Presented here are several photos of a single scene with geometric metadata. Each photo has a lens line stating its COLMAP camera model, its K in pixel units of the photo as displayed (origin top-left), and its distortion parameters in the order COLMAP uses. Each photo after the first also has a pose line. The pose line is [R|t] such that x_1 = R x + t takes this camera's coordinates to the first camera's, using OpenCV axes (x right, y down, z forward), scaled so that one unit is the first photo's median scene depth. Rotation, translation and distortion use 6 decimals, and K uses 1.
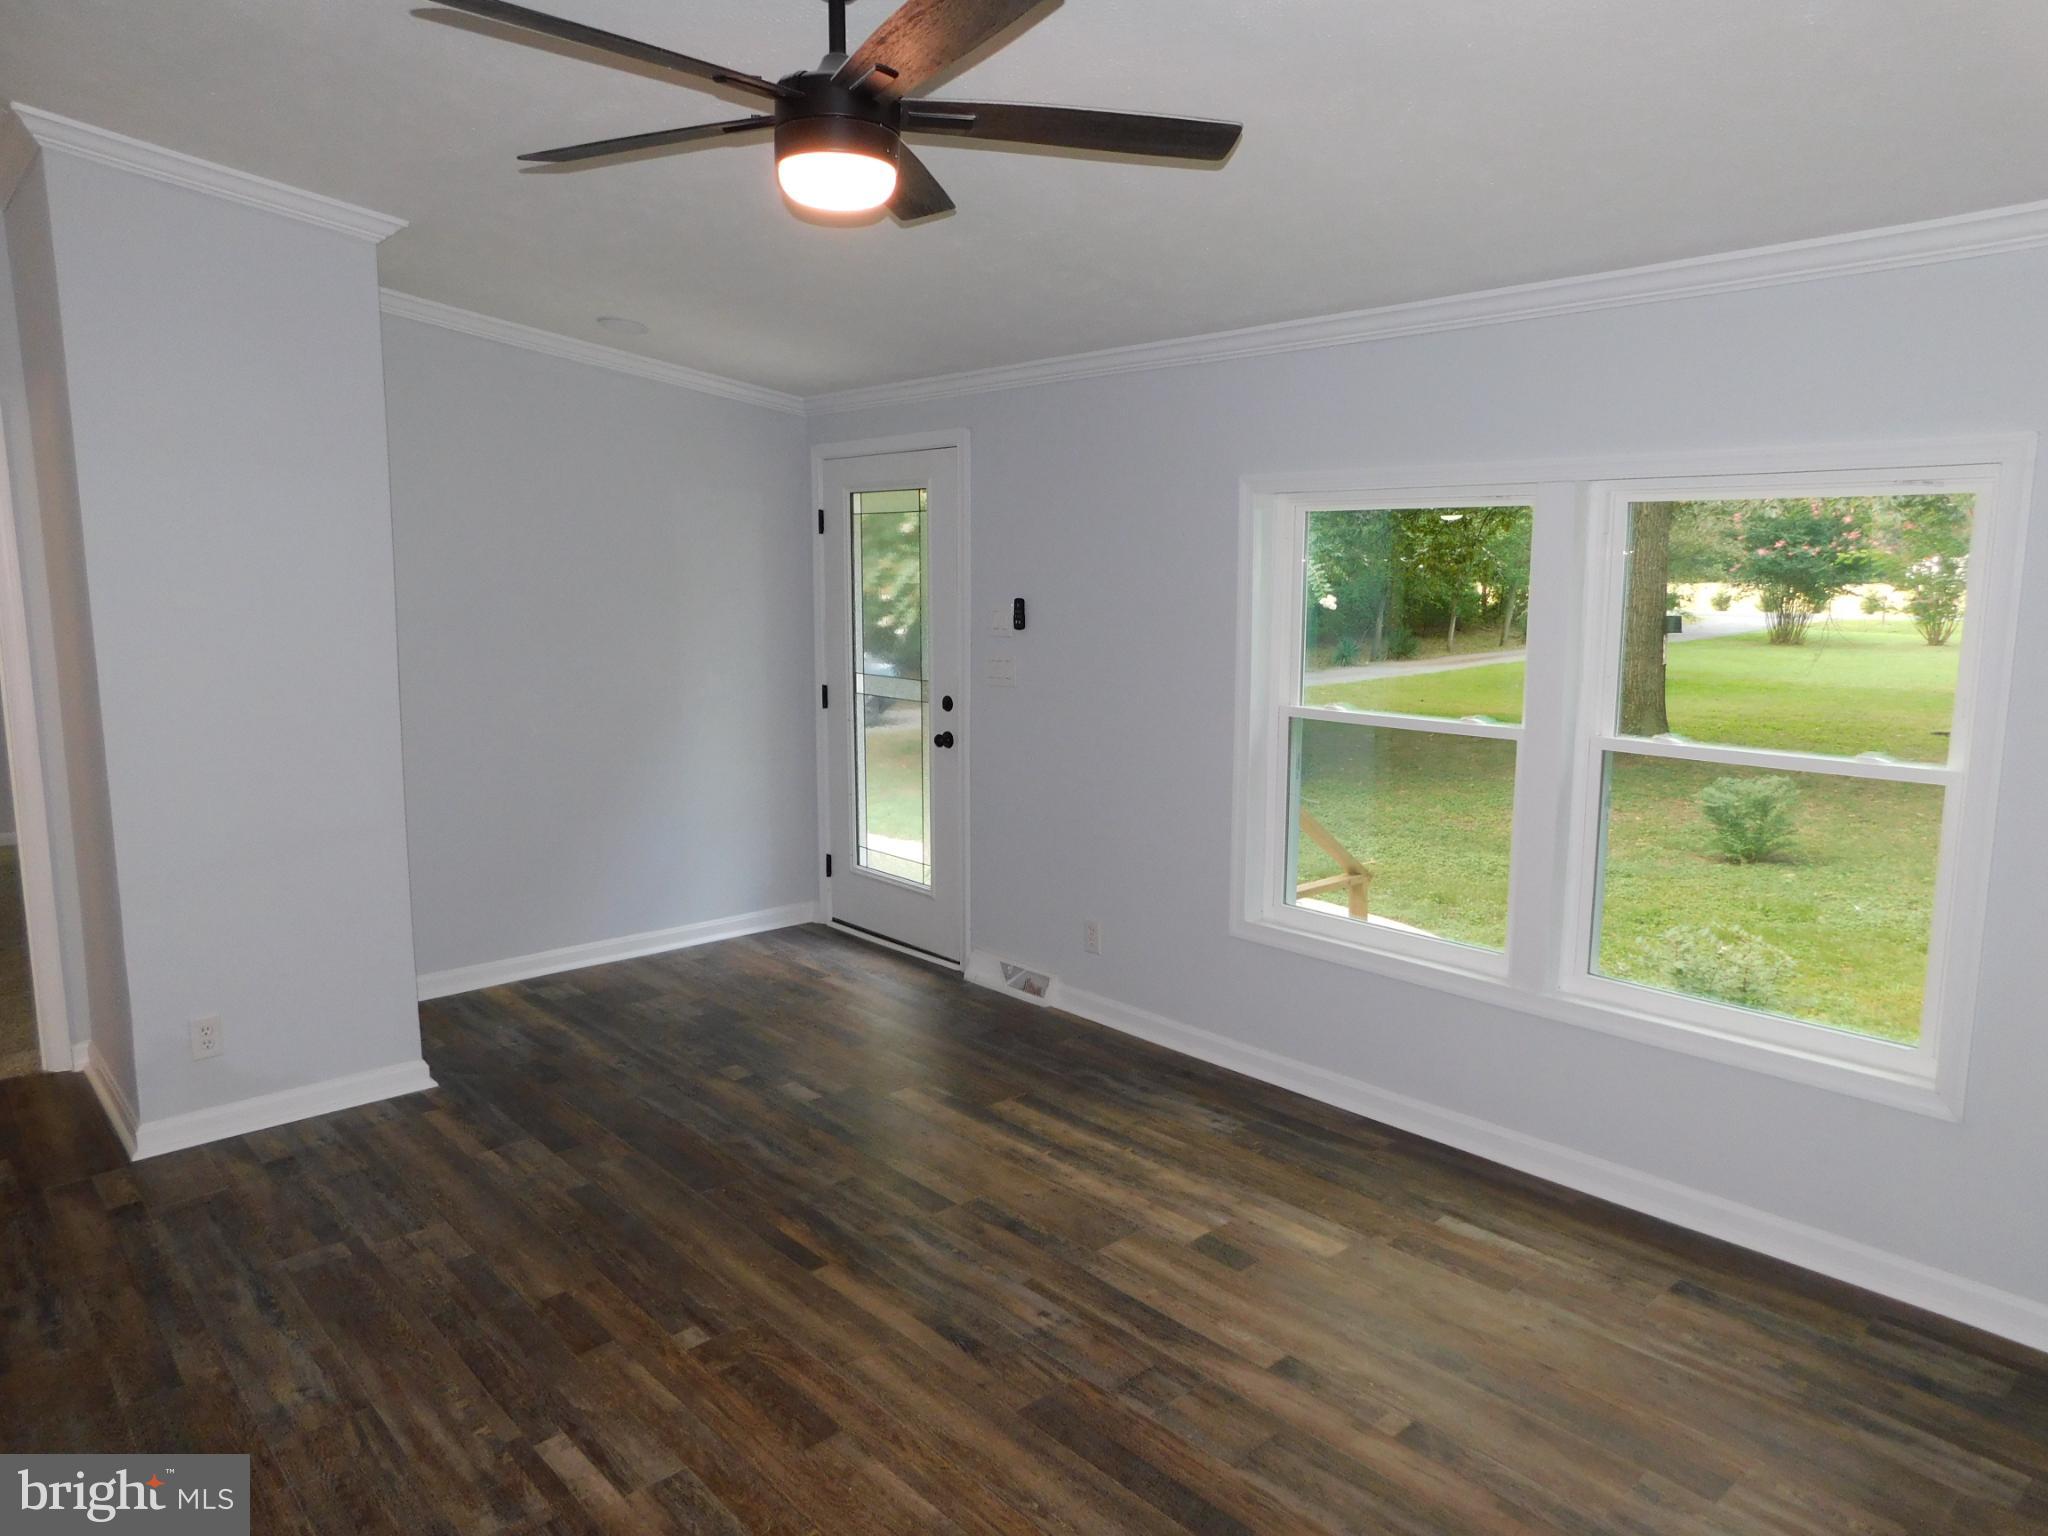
lens RADIAL K [[1354.4, 0, 1018.9], [0, 1354.4, 772.4], [0, 0, 1]] dist [-0.063980, 0.051275]
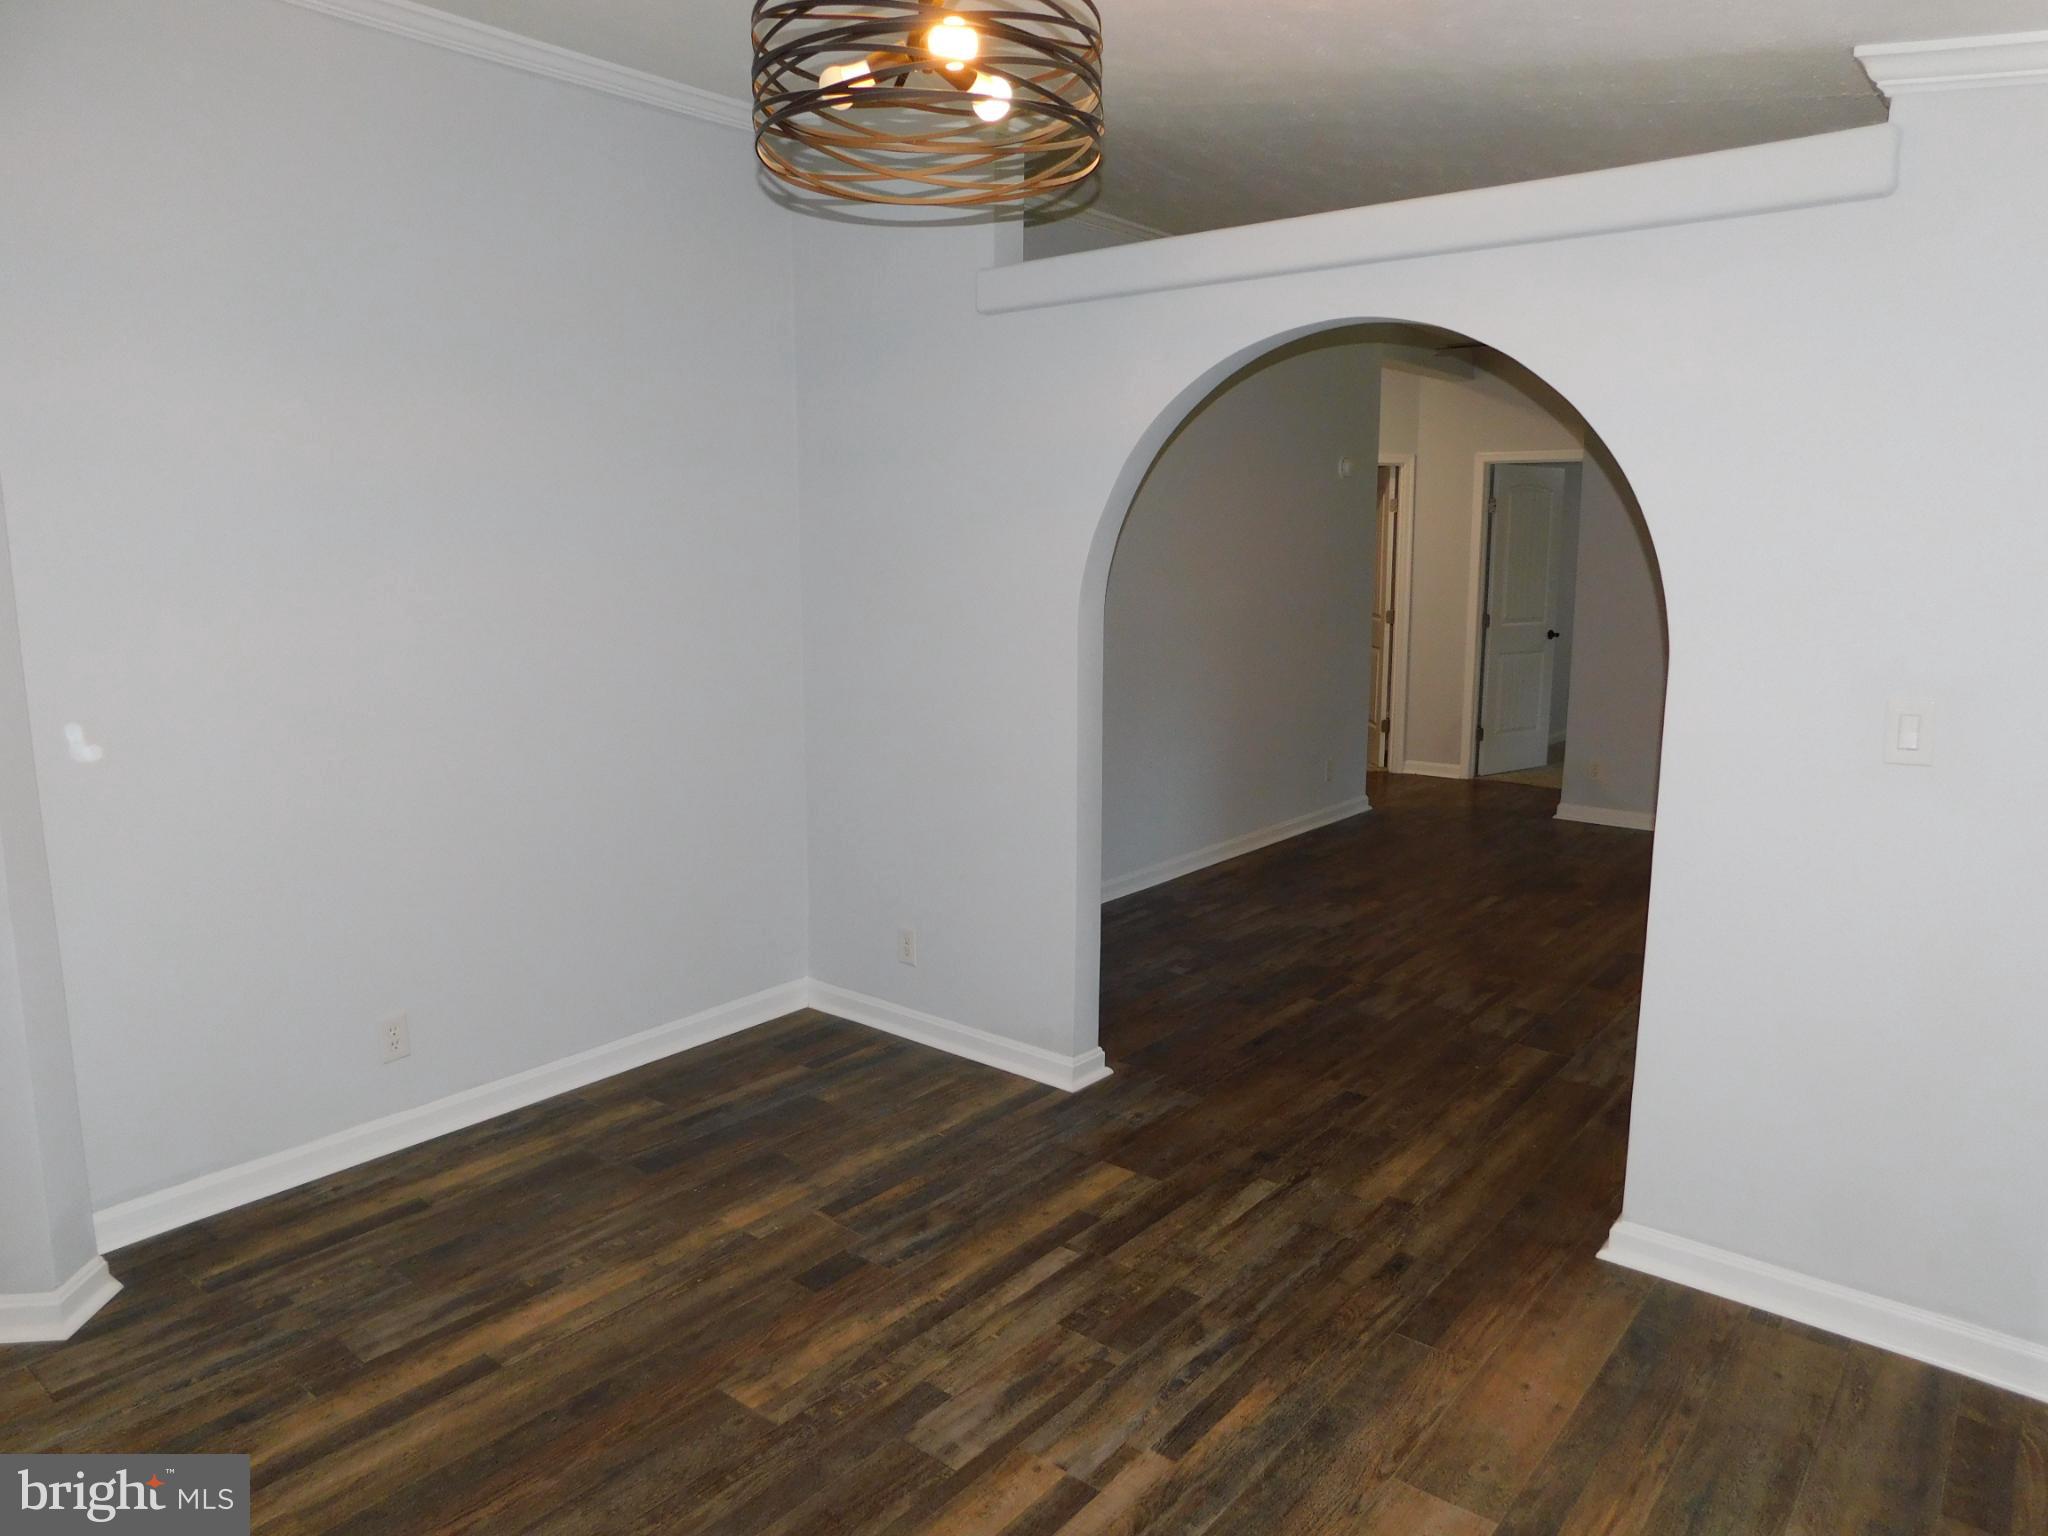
lens RADIAL K [[1354.4, 0, 1030.1], [0, 1354.4, 751.2], [0, 0, 1]] dist [-0.063980, 0.051275]
pose [[0.158204, 0.156490, -0.974927, 1.371917], [-0.154689, 0.979098, 0.132057, 0.043470], [0.975214, 0.129919, 0.179104, -0.212382]]
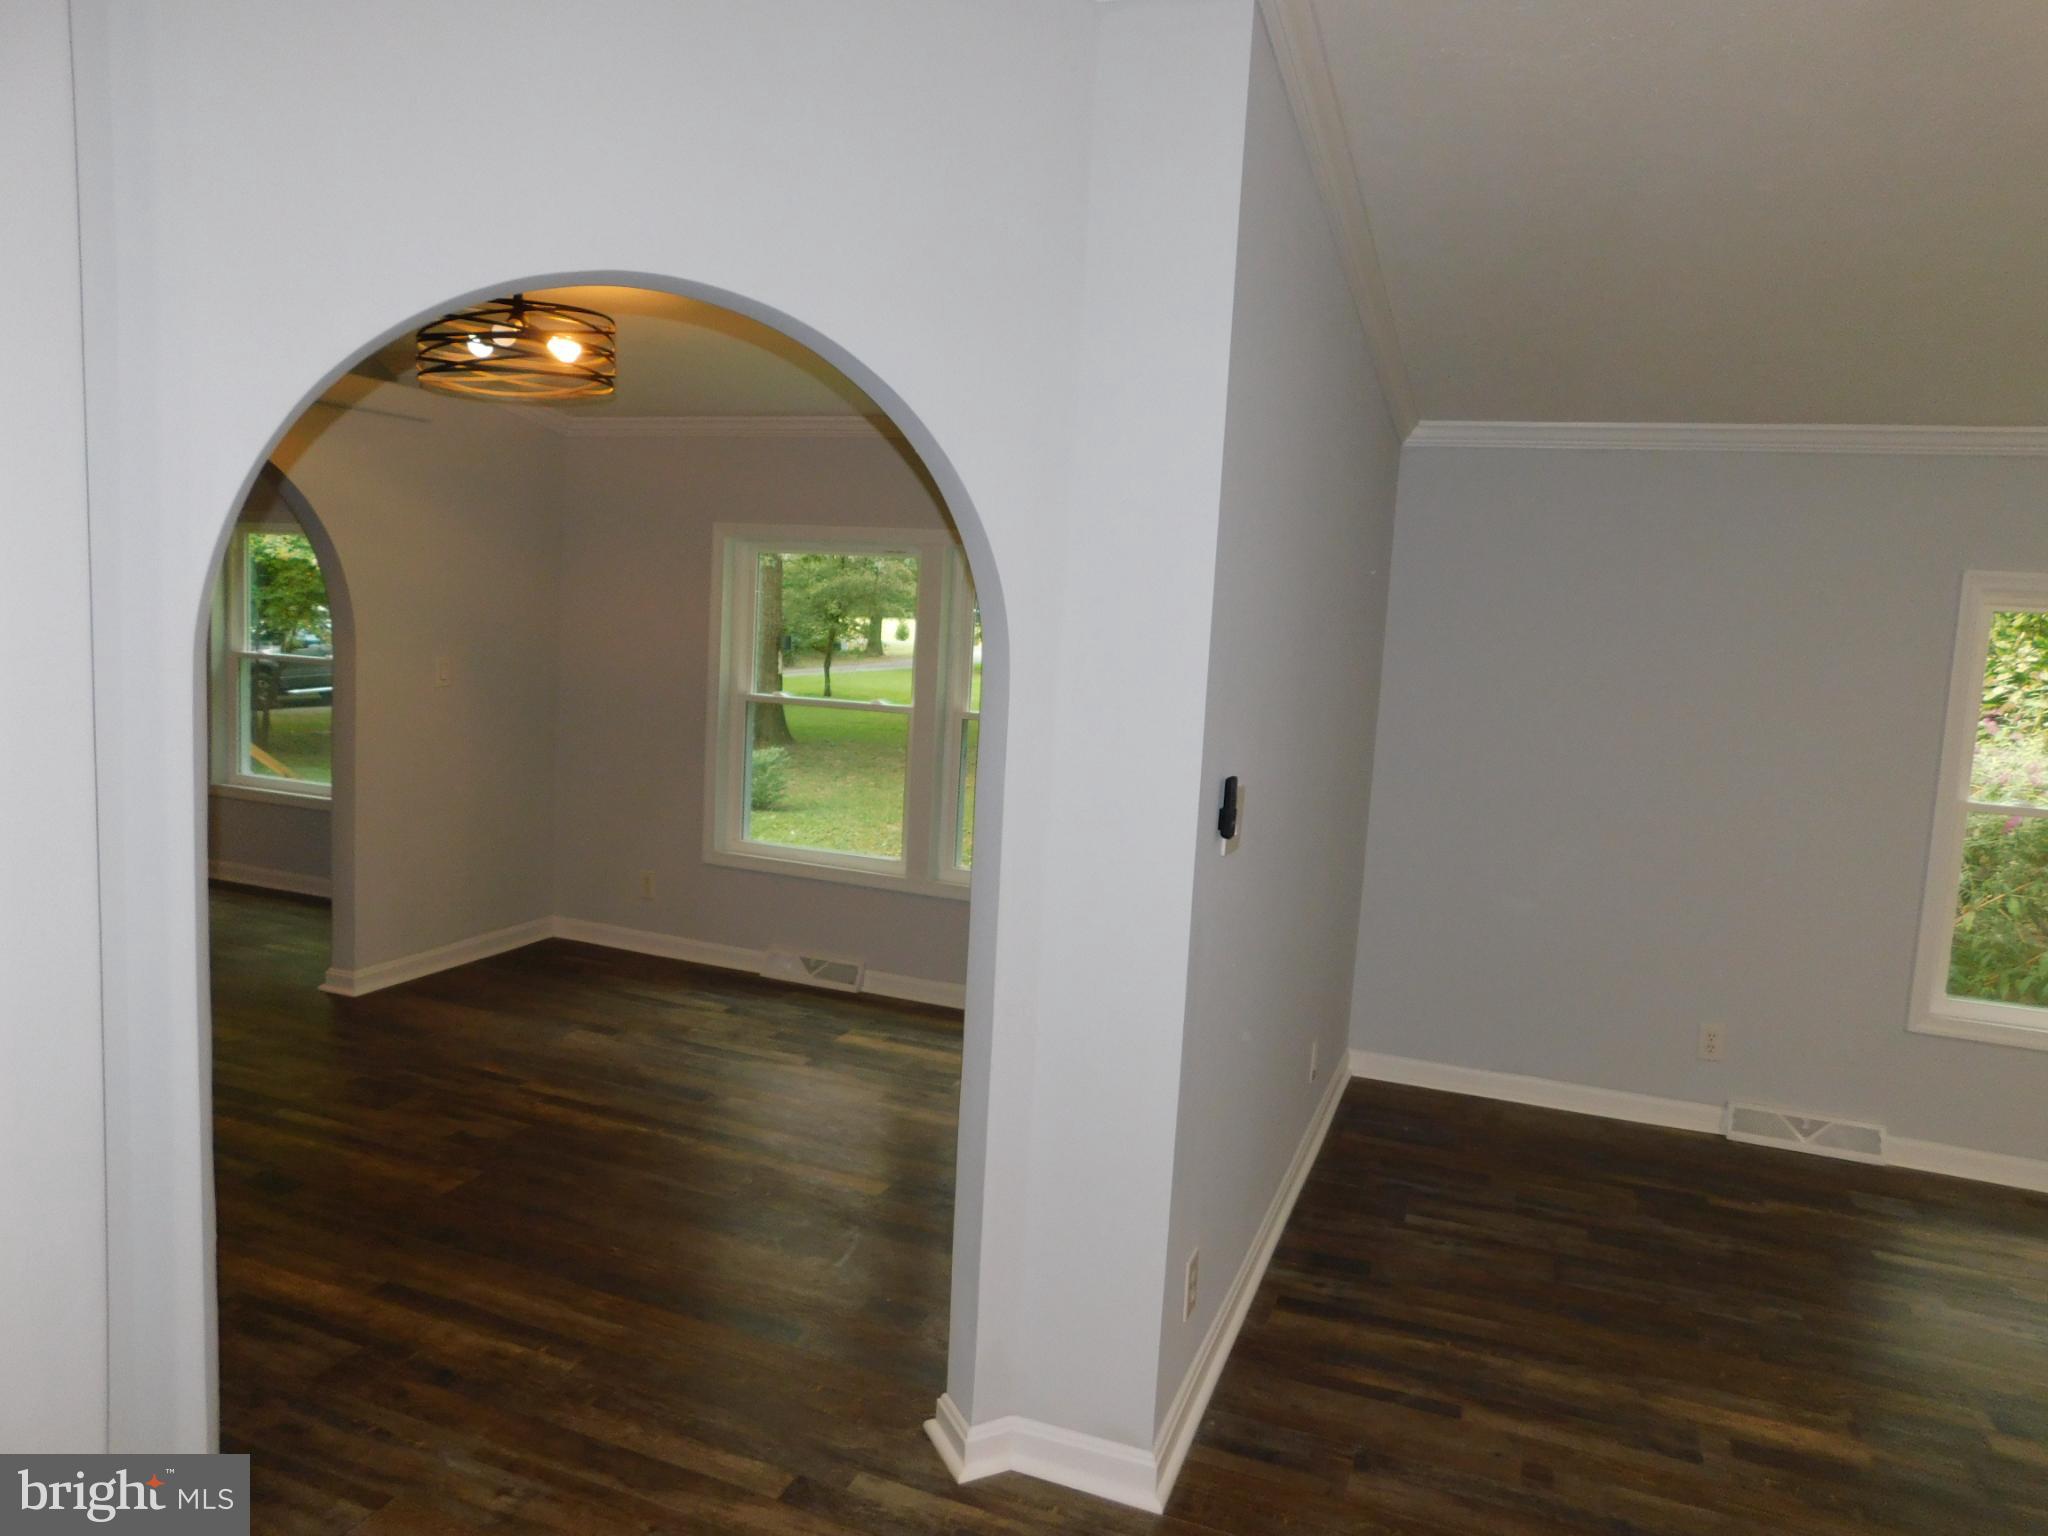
lens RADIAL K [[1354.4, 0, 1013.4], [0, 1354.4, 776.2], [0, 0, 1]] dist [-0.063980, 0.051275]
pose [[0.891647, -0.006292, 0.452688, 0.594852], [0.014390, 0.999792, -0.014446, 0.216679], [-0.452503, 0.019395, 0.891552, -1.343343]]
